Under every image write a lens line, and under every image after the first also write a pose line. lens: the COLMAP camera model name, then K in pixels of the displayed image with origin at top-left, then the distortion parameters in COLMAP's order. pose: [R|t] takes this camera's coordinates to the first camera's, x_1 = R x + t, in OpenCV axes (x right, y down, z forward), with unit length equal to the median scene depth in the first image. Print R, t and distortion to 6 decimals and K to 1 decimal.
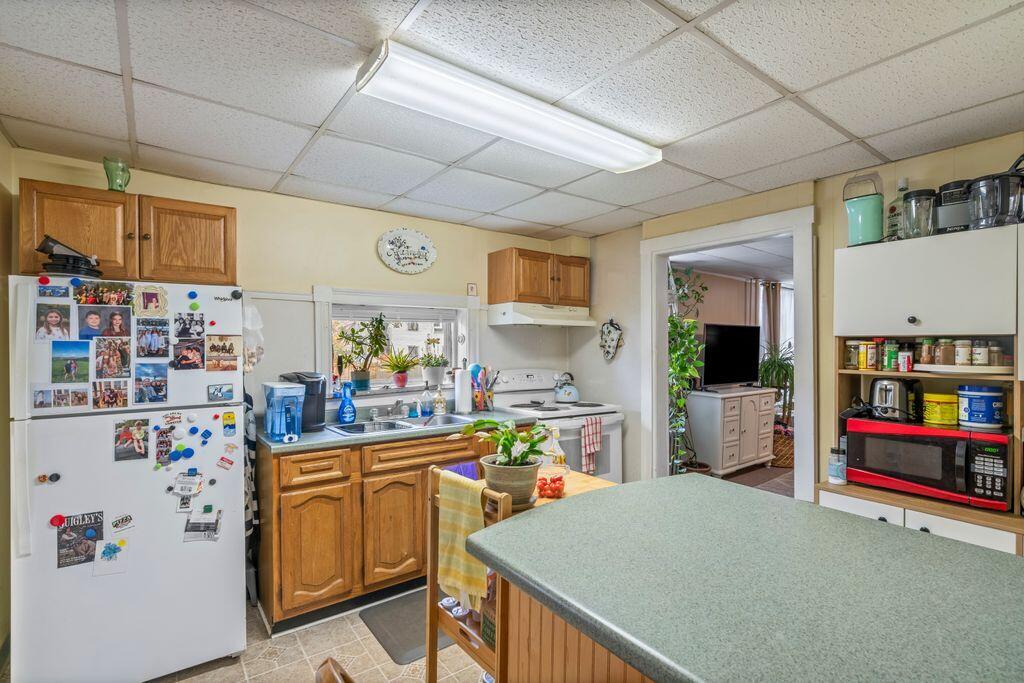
lens RADIAL K [[480.4, 0, 502.7], [0, 480.4, 350.3], [0, 0, 1]] dist [-0.002413, -0.000380]
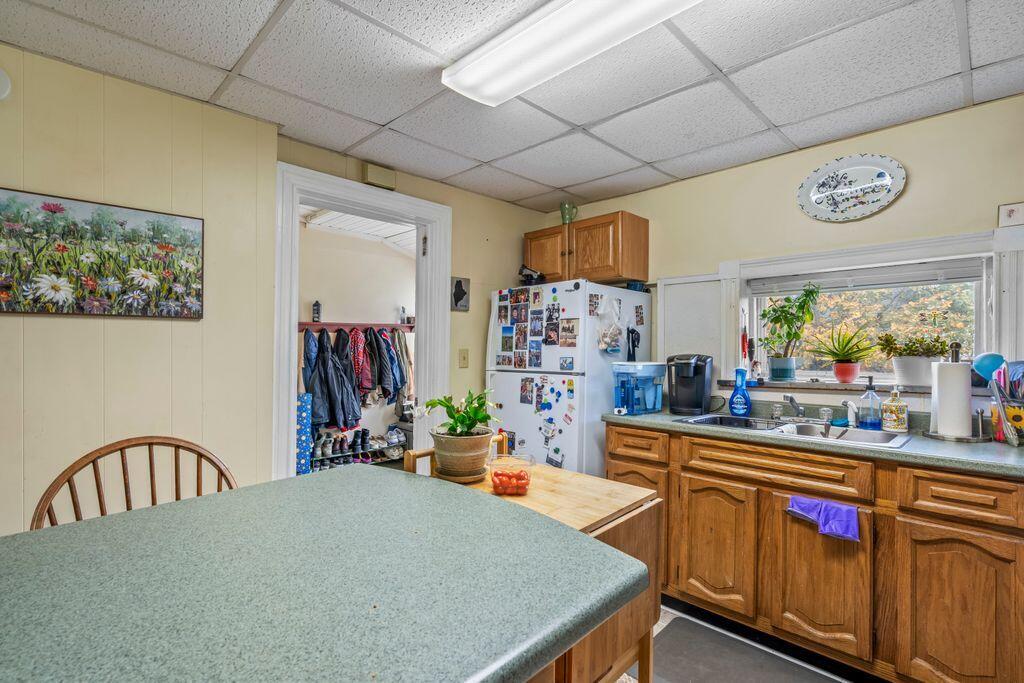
lens RADIAL K [[480.4, 0, 503.4], [0, 480.4, 342.6], [0, 0, 1]] dist [-0.002413, -0.000380]
pose [[0.157828, -0.003068, -0.987462, 0.673098], [-0.006632, 0.999969, -0.004167, 0.039297], [0.987444, 0.007207, 0.157803, 0.645482]]
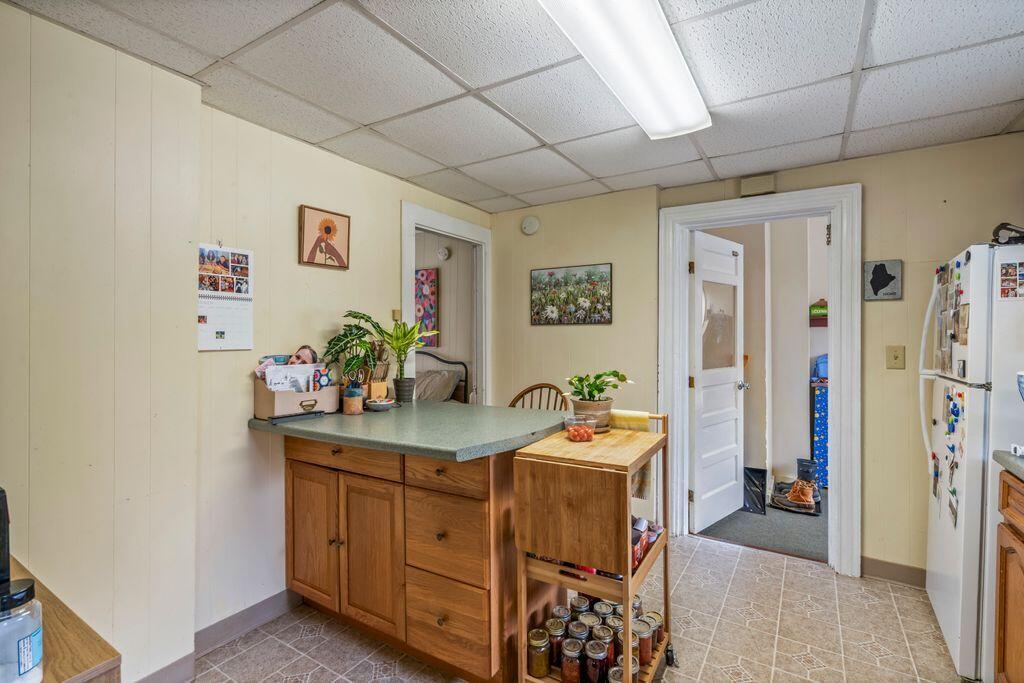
lens RADIAL K [[480.4, 0, 512.2], [0, 480.4, 339.5], [0, 0, 1]] dist [-0.002413, -0.000380]
pose [[-0.925070, -0.004119, -0.379774, 0.539731], [-0.008431, 0.999917, 0.009693, 0.032303], [0.379702, 0.012169, -0.925029, 1.548901]]
